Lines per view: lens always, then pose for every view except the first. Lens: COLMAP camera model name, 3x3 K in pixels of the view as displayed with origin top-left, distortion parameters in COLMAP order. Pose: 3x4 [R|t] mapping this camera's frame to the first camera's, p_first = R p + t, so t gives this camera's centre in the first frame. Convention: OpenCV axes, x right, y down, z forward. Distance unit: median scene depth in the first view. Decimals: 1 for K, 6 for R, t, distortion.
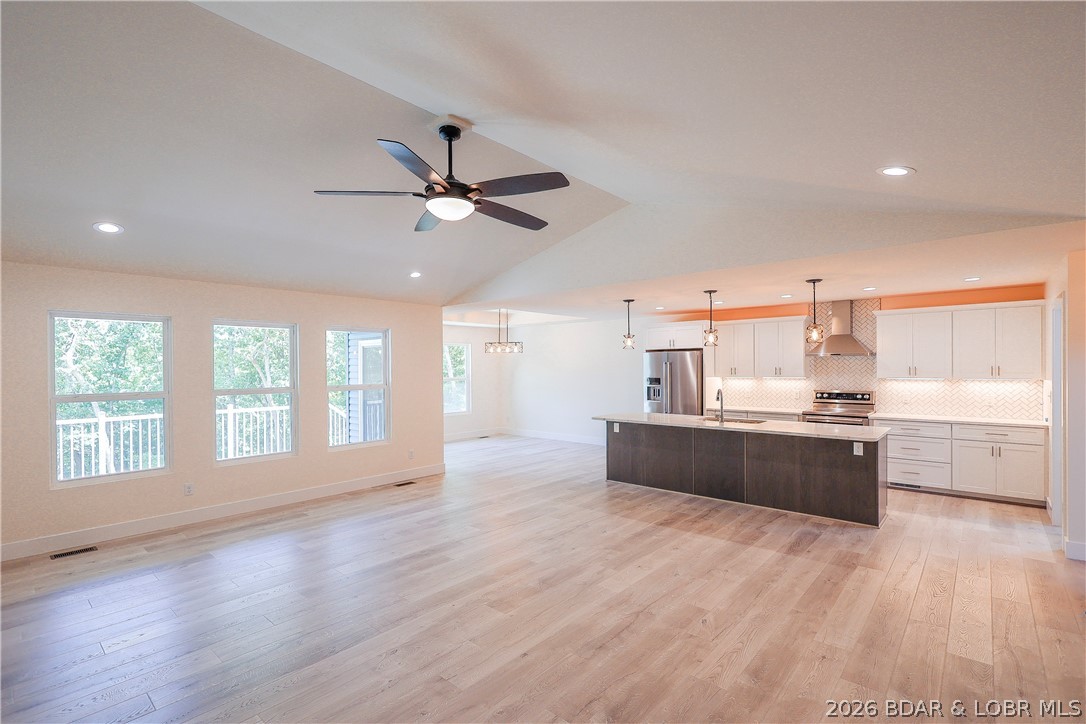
lens RADIAL K [[503.7, 0, 540.0], [0, 503.7, 366.1], [0, 0, 1]] dist [0.000339, 0.000215]
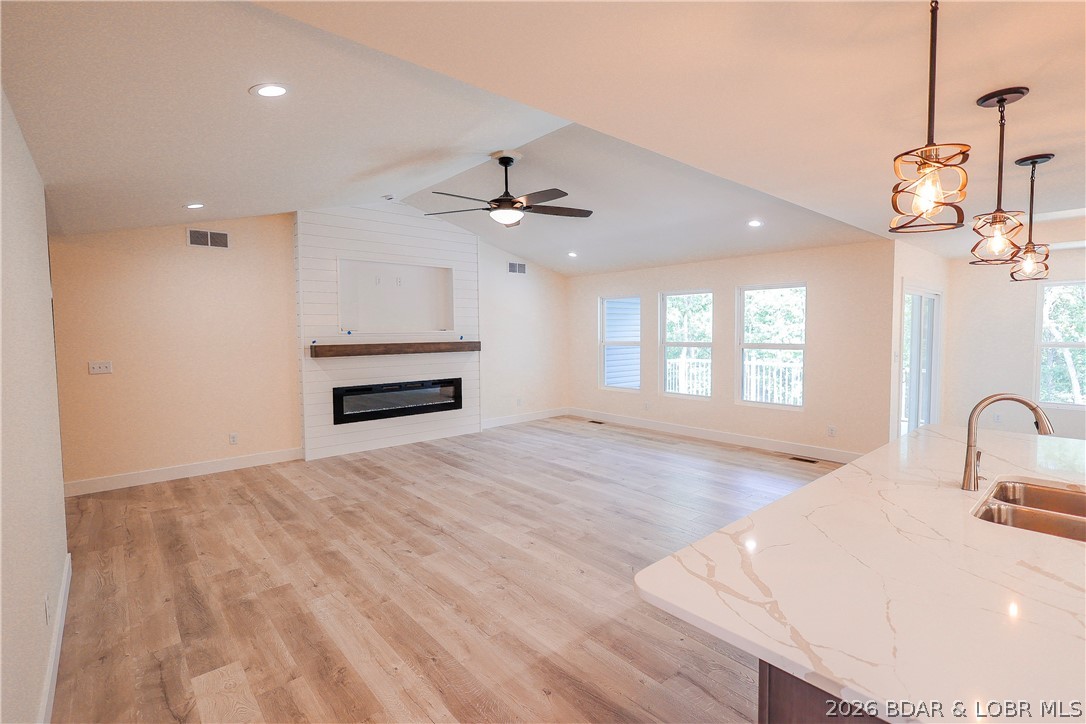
lens RADIAL K [[503.7, 0, 550.4], [0, 503.7, 363.8], [0, 0, 1]] dist [0.000339, 0.000215]
pose [[-0.125592, 0.074993, -0.989244, 1.136934], [0.012653, 0.997179, 0.073988, -0.004157], [0.992001, -0.003224, -0.126186, 1.196193]]
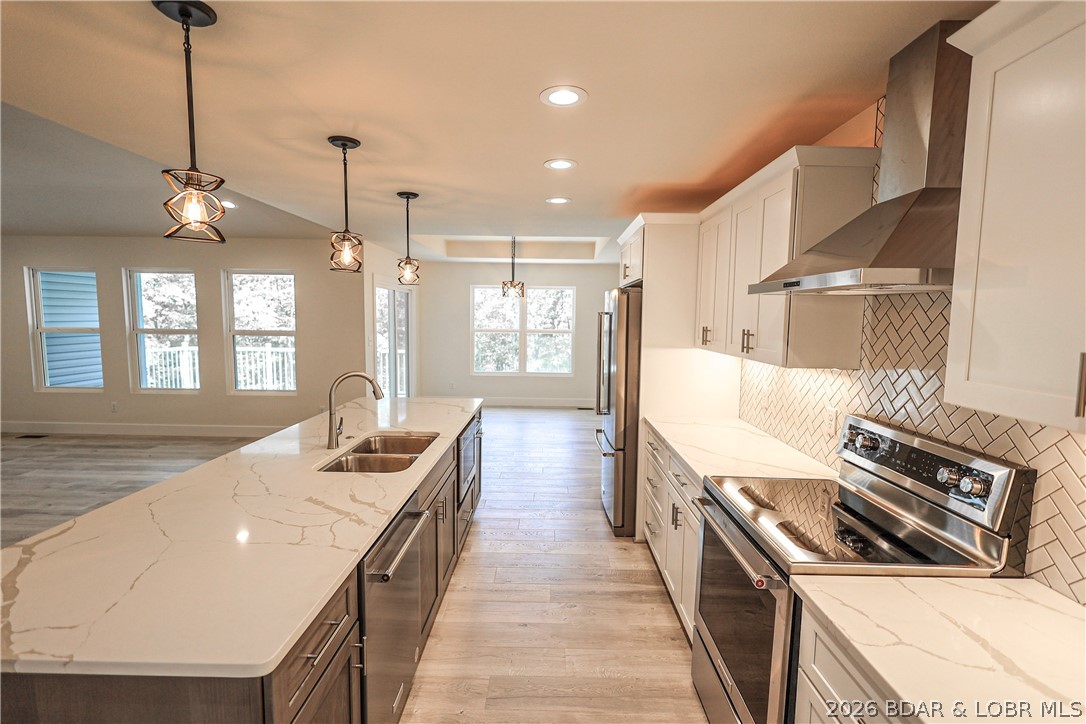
lens RADIAL K [[503.7, 0, 547.8], [0, 503.7, 366.2], [0, 0, 1]] dist [0.000339, 0.000215]
pose [[0.646392, 0.092516, -0.757376, 1.254370], [-0.017336, 0.994146, 0.106642, -0.014510], [0.762809, -0.055803, 0.644212, 1.355965]]
